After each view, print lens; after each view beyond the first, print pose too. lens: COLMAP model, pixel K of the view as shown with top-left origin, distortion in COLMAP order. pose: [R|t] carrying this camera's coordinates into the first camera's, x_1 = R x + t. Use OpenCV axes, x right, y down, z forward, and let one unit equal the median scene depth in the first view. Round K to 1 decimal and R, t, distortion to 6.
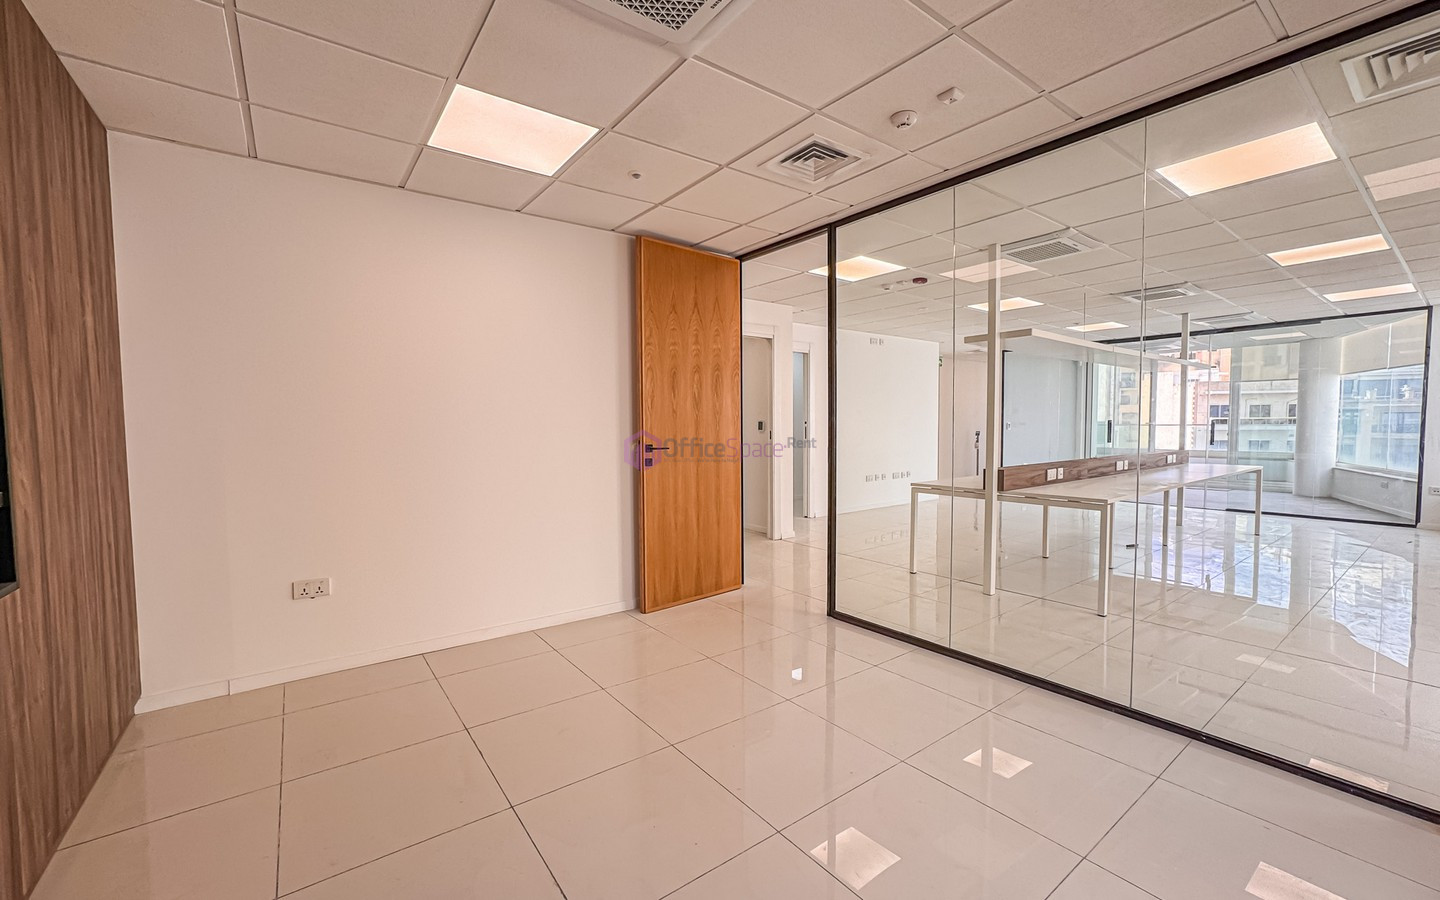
lens RADIAL K [[579.9, 0, 723.6], [0, 579.9, 449.0], [0, 0, 1]] dist [-0.001114, 0.002297]
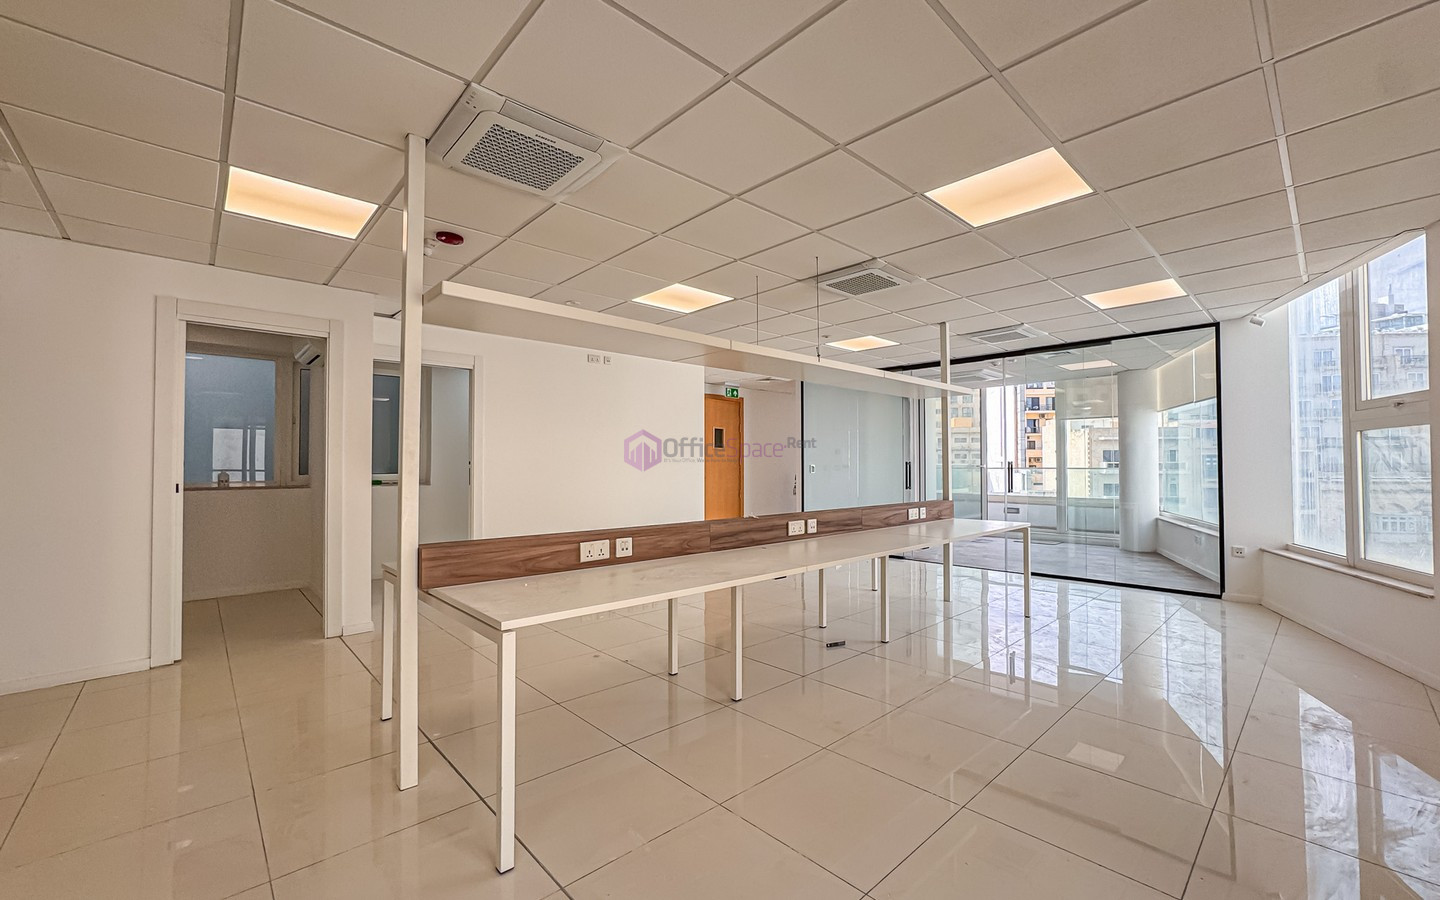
lens RADIAL K [[579.9, 0, 721.2], [0, 579.9, 452.3], [0, 0, 1]] dist [-0.001114, 0.002297]
pose [[0.995036, 0.005734, 0.099345, 0.334136], [0.001067, 0.997667, -0.068262, -0.007863], [-0.099505, 0.068029, 0.992709, 0.208151]]
